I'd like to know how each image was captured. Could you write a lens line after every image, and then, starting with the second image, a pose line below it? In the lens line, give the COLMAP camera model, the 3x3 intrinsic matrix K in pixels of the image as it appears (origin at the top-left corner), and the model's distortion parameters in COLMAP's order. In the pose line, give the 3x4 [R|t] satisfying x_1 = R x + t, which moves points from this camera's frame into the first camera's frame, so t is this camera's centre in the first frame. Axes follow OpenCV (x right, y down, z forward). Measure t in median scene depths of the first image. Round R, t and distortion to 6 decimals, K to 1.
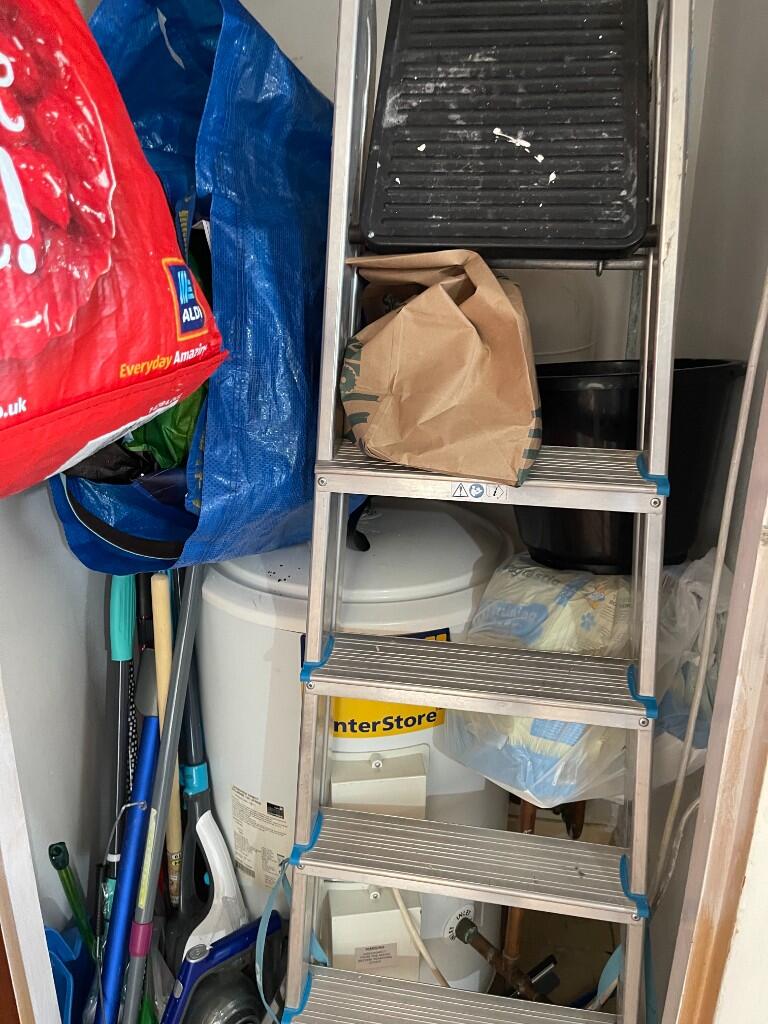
lens RADIAL K [[738.2, 0, 384.0], [0, 738.2, 512.0], [0, 0, 1]] dist [0.002855, -0.034091]
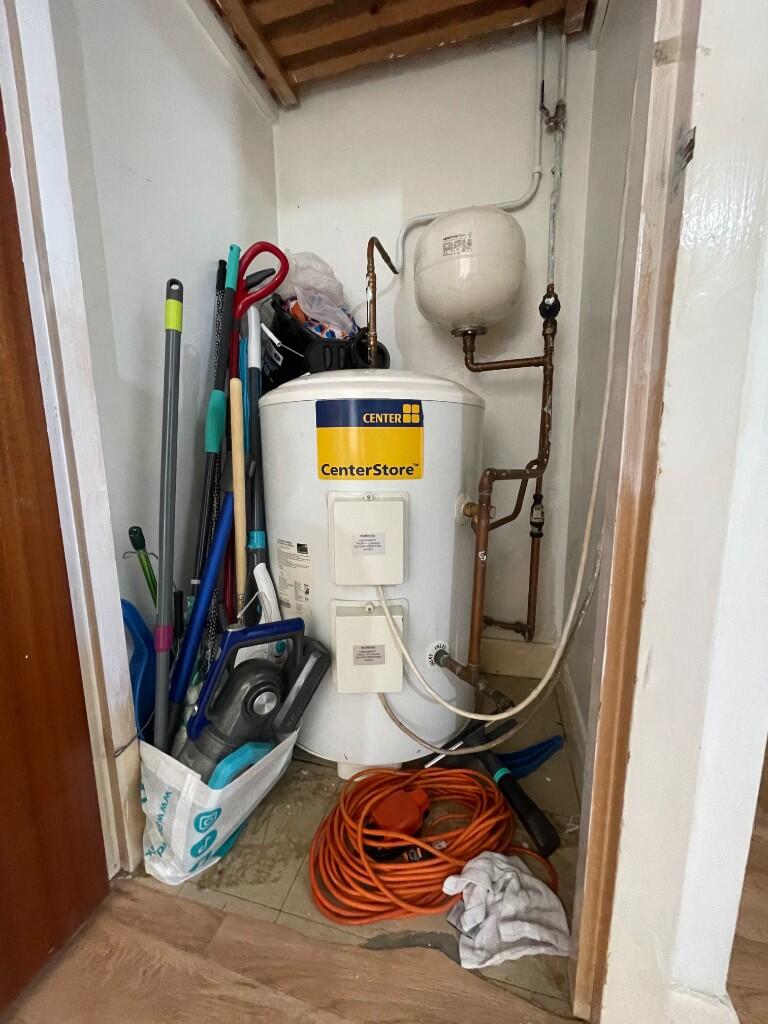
lens RADIAL K [[409.5, 0, 373.4], [0, 409.5, 513.0], [0, 0, 1]] dist [0.000709, 0.000174]
pose [[0.989541, 0.001558, -0.144242, 0.108595], [-0.020373, 0.991428, -0.129056, 0.462196], [0.142805, 0.130644, 0.981091, 0.248662]]
